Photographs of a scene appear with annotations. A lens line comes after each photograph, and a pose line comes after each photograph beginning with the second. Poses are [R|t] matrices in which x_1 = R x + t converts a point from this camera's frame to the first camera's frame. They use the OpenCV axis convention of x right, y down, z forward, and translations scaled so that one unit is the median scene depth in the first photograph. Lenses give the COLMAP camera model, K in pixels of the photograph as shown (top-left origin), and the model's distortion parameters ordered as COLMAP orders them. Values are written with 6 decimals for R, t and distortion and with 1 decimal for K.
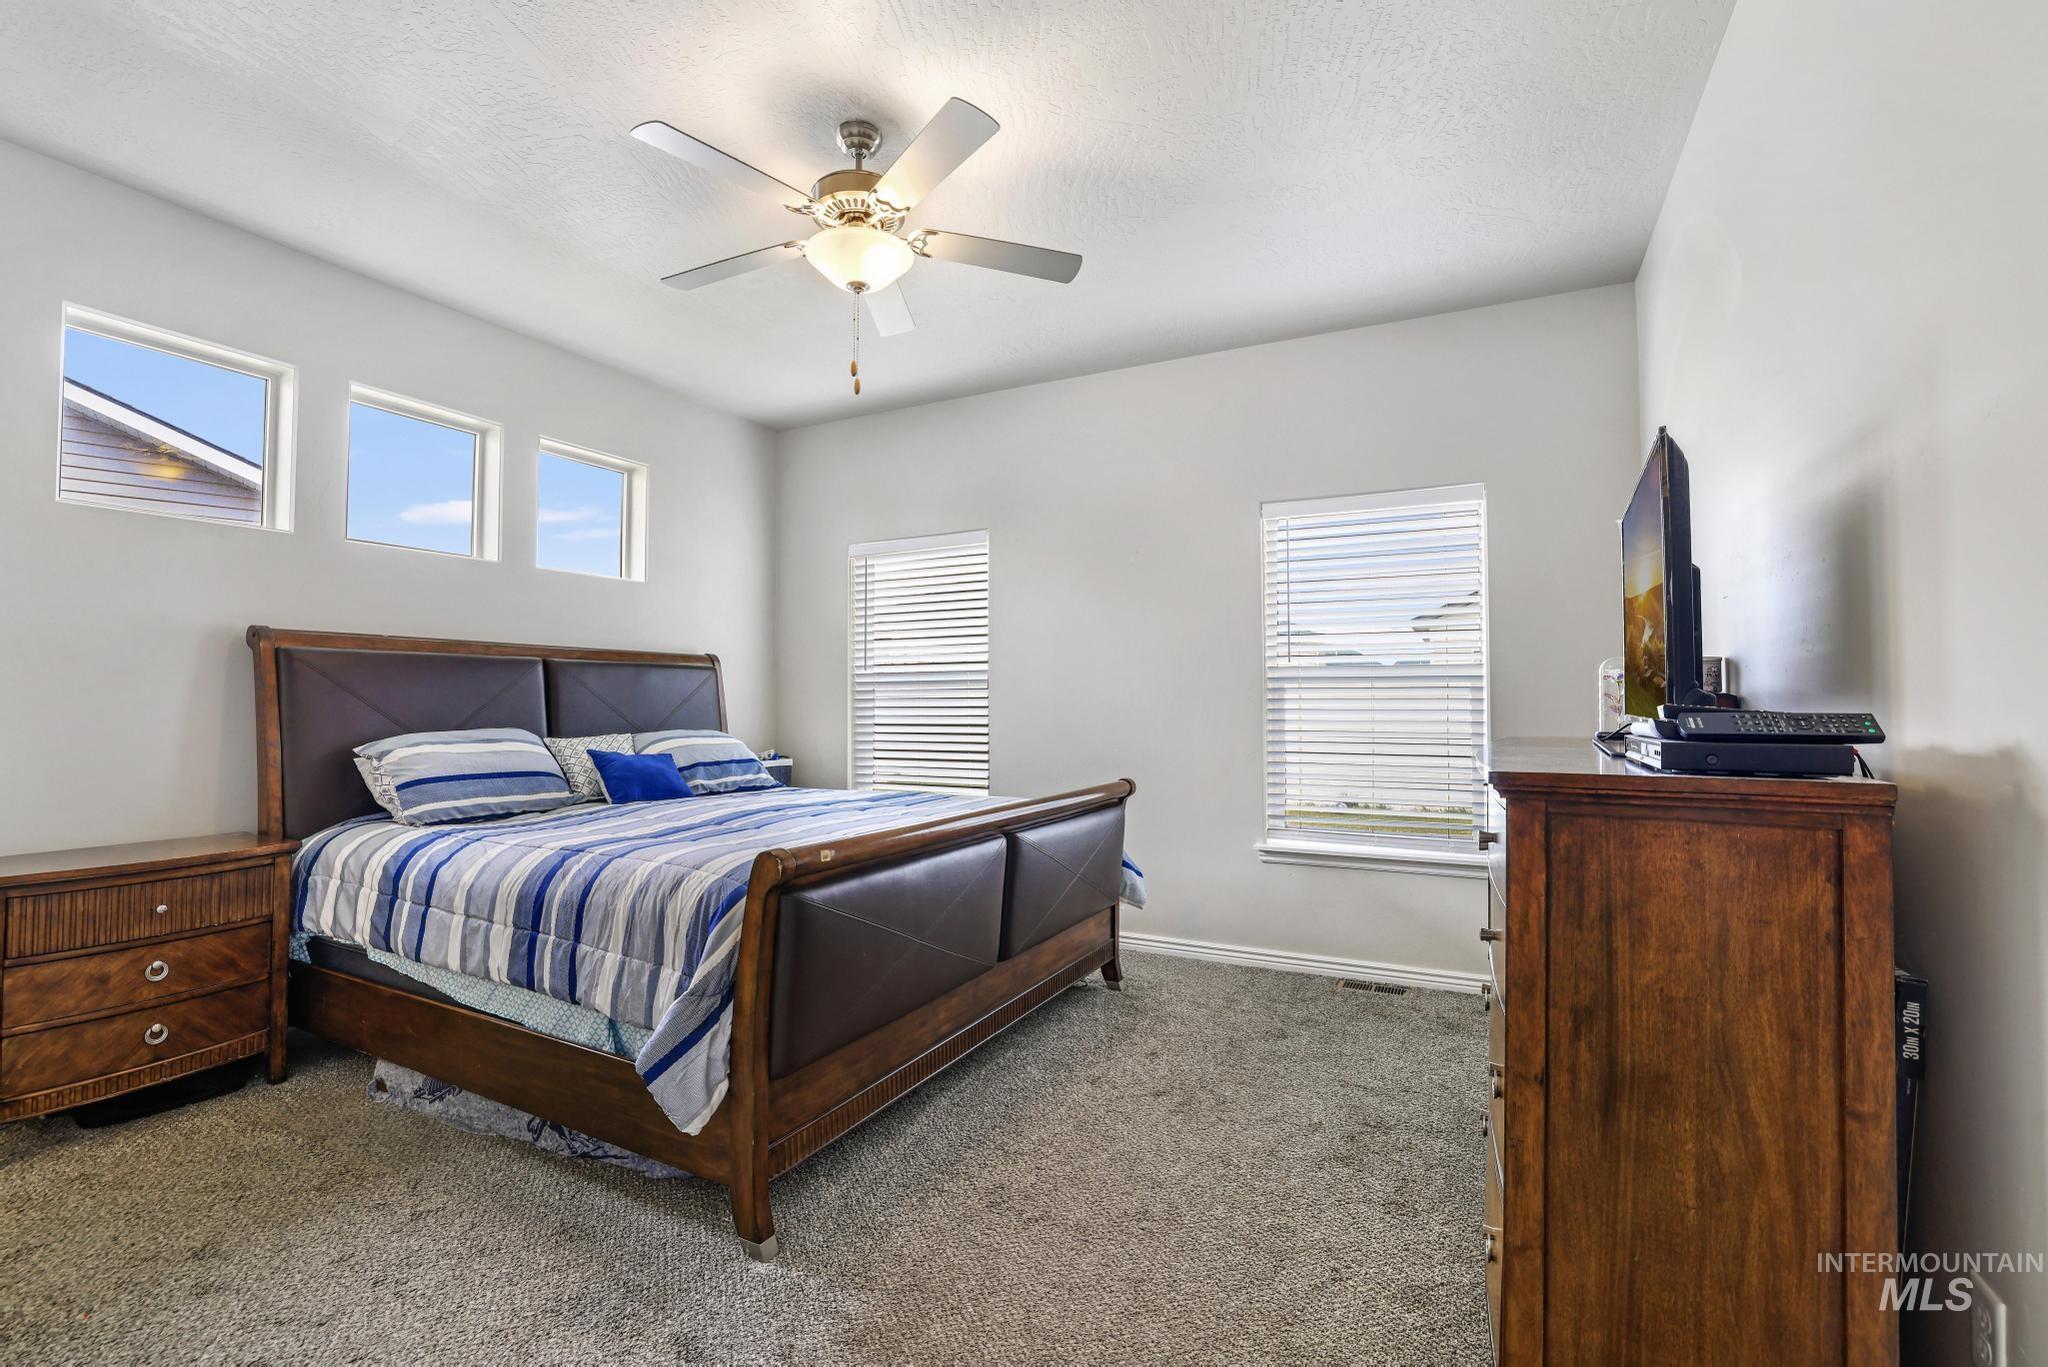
lens RADIAL K [[917.8, 0, 1023.1], [0, 917.8, 689.4], [0, 0, 1]] dist [-0.027489, 0.004569]
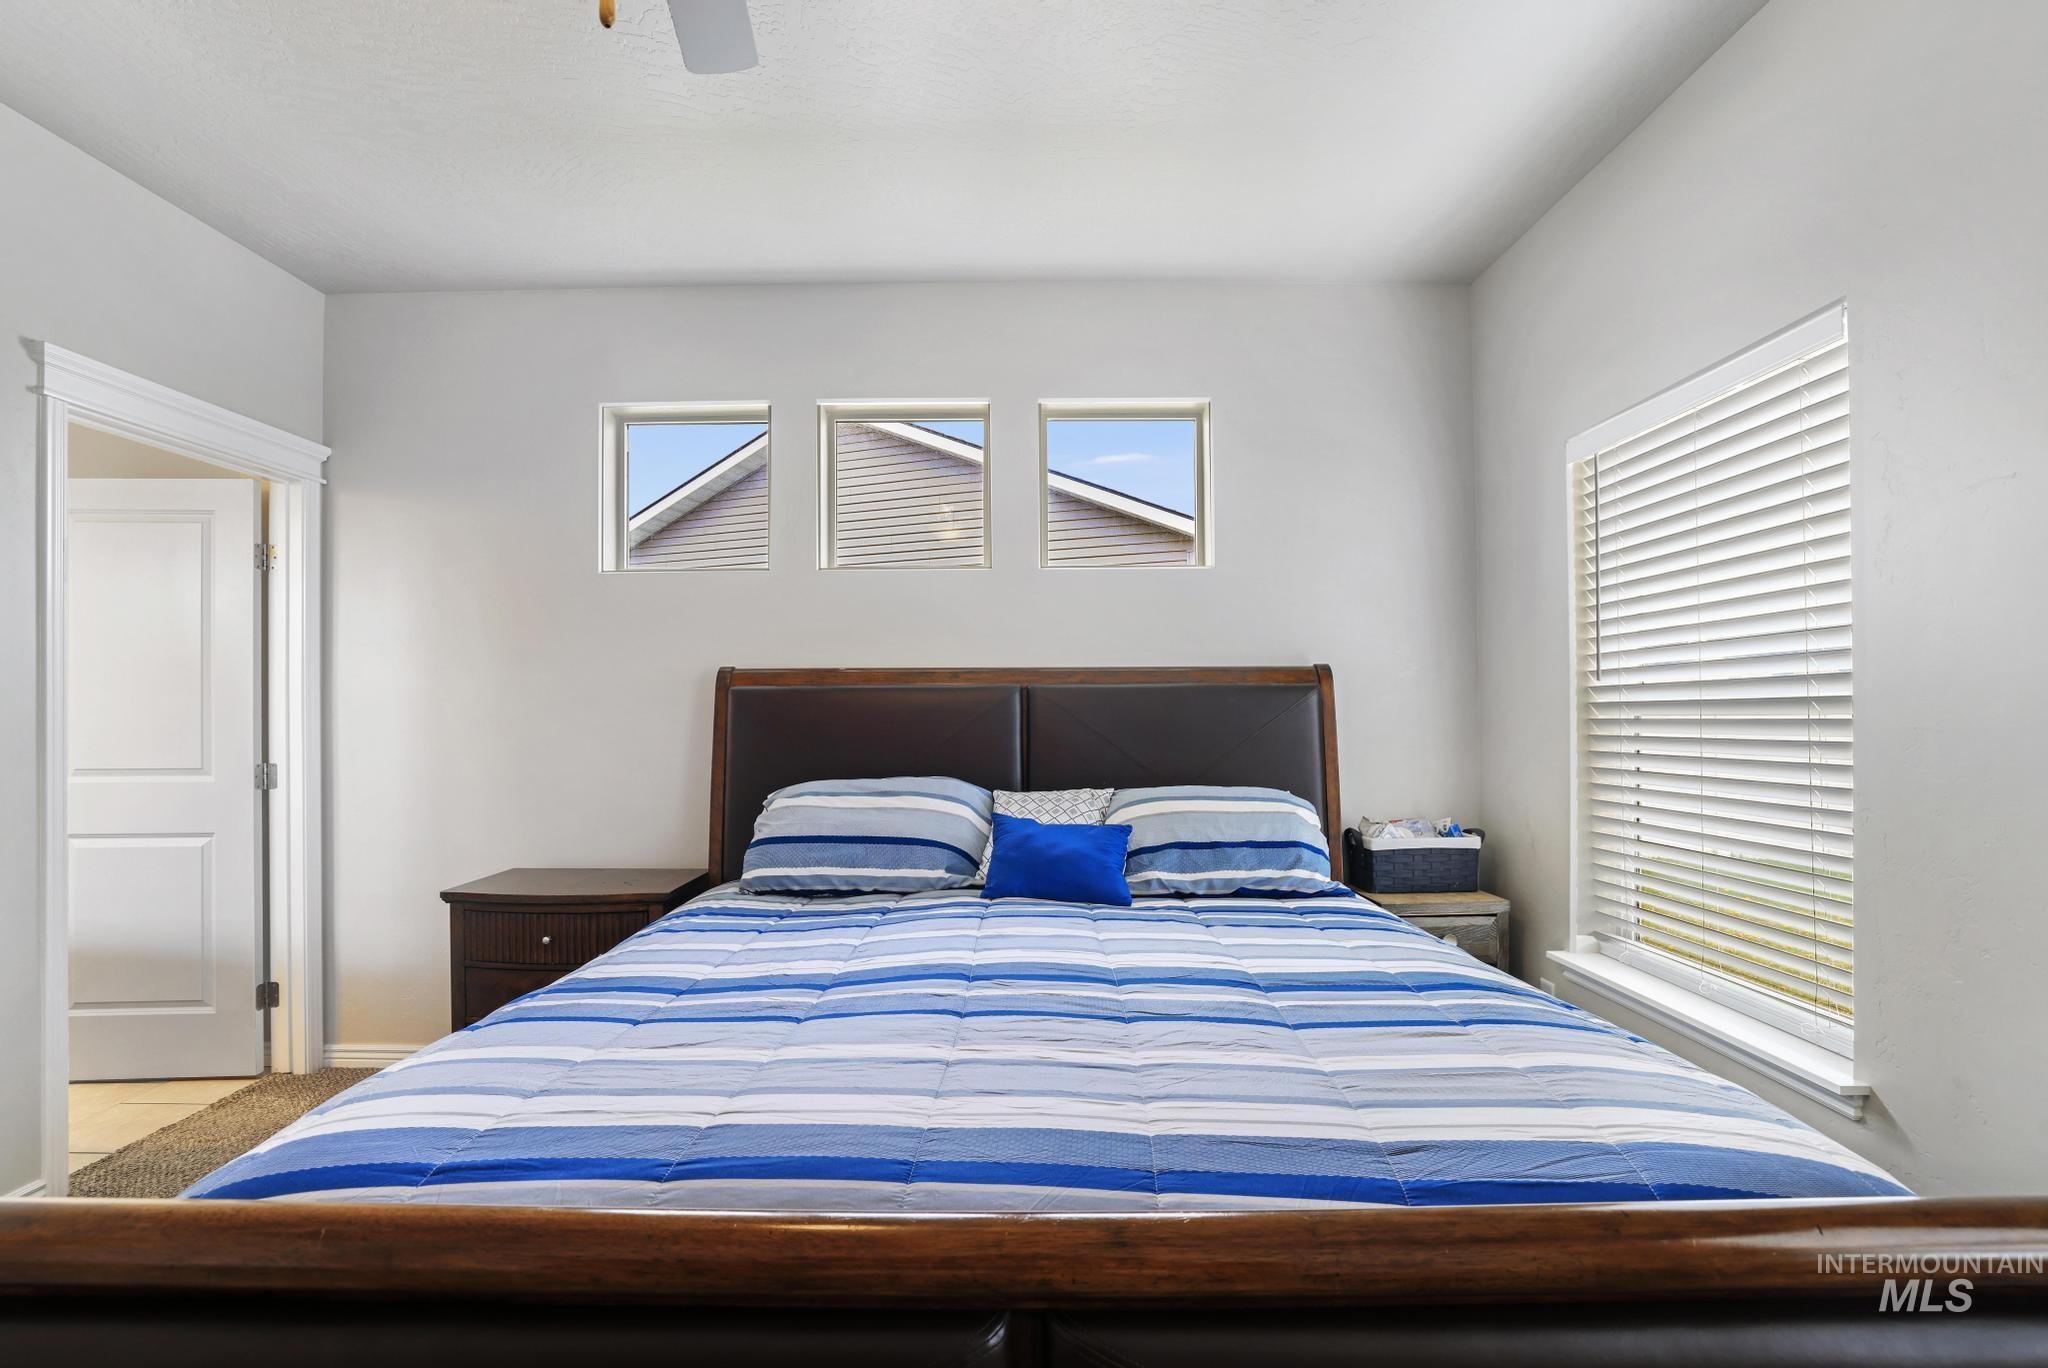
lens RADIAL K [[917.8, 0, 986.5], [0, 917.8, 715.0], [0, 0, 1]] dist [-0.027489, 0.004569]
pose [[0.454732, 0.000457, -0.890628, 0.193932], [0.018169, 0.999787, 0.009790, -0.021149], [0.890443, -0.020634, 0.454627, 0.785426]]
